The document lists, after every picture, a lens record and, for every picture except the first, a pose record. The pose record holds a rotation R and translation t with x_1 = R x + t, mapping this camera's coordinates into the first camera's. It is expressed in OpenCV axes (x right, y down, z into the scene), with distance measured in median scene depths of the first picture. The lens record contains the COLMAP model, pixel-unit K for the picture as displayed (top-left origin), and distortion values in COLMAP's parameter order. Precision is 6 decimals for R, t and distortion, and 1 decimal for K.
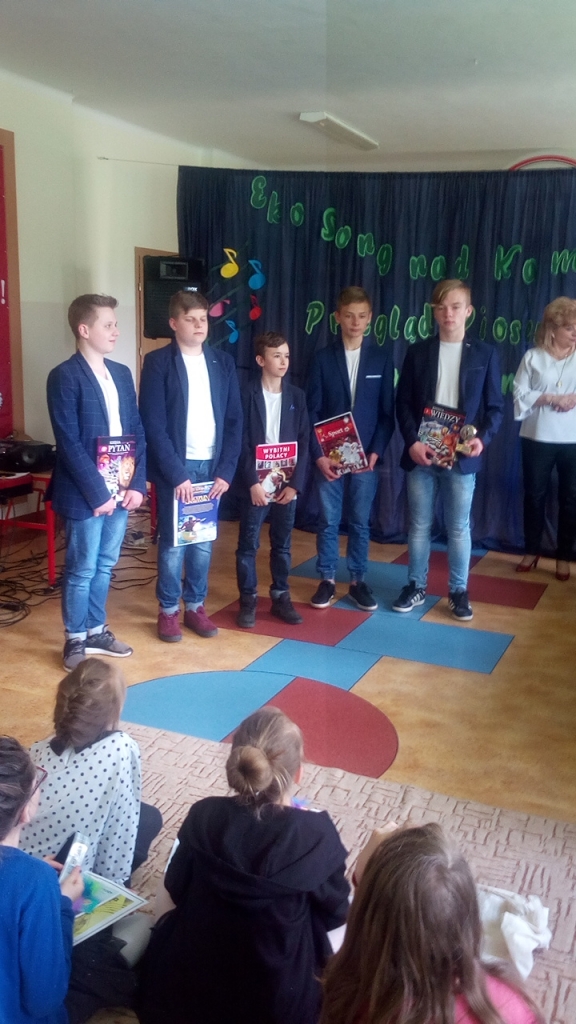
lens RADIAL K [[946.0, 0, 288.0], [0, 946.0, 512.0], [0, 0, 1]] dist [0.155516, -0.426095]
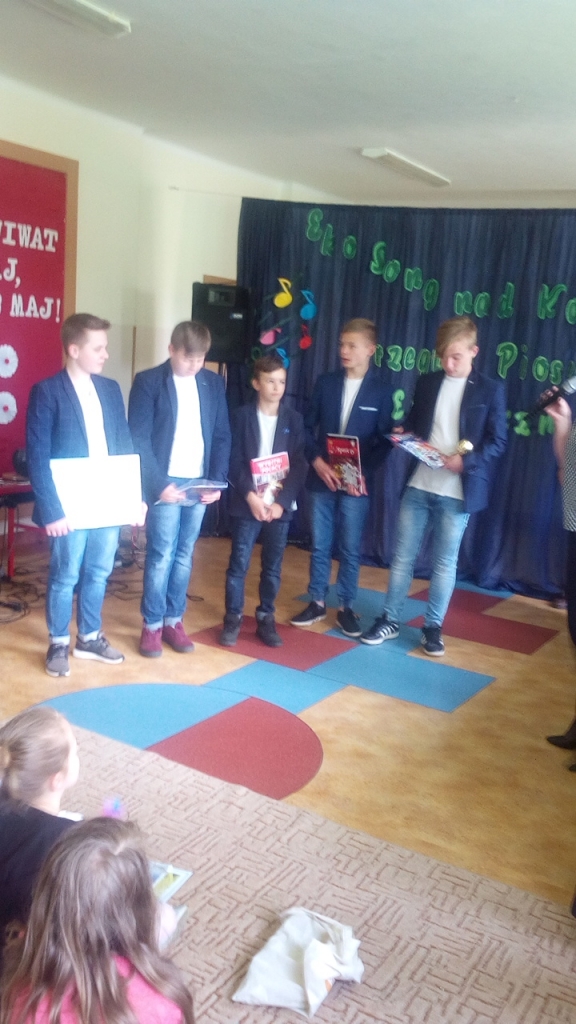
lens RADIAL K [[946.0, 0, 288.0], [0, 946.0, 512.0], [0, 0, 1]] dist [0.155516, -0.426095]
pose [[0.988502, 0.068425, -0.134842, 0.110699], [-0.073044, 0.996889, -0.029605, 0.003589], [0.132397, 0.039114, 0.990425, -0.000895]]
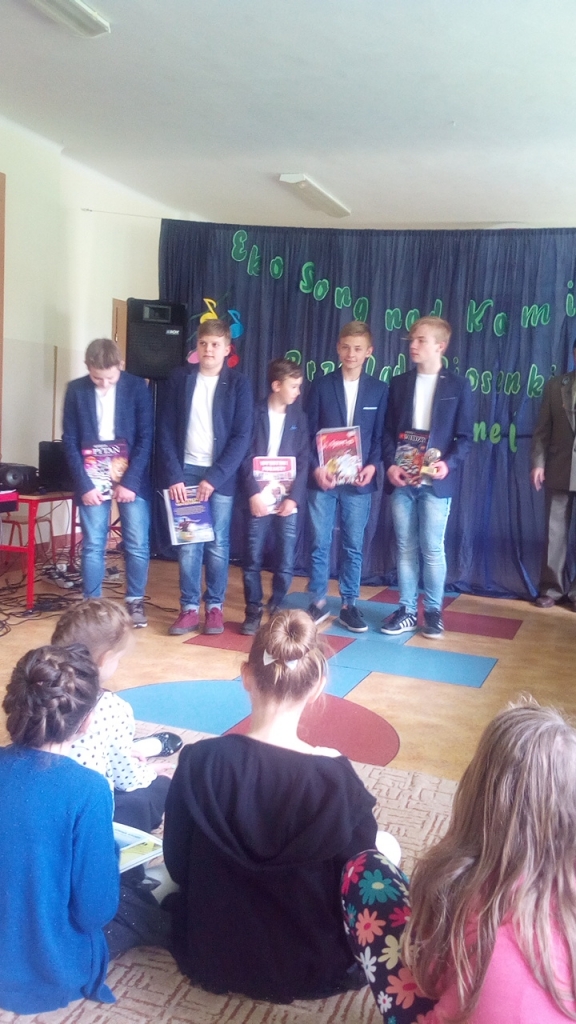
lens RADIAL K [[946.0, 0, 288.0], [0, 946.0, 512.0], [0, 0, 1]] dist [0.155516, -0.426095]
pose [[0.998030, 0.023330, 0.058231, -0.035428], [-0.017679, 0.995250, -0.095731, 0.056622], [-0.060188, 0.094513, 0.993703, -0.003908]]
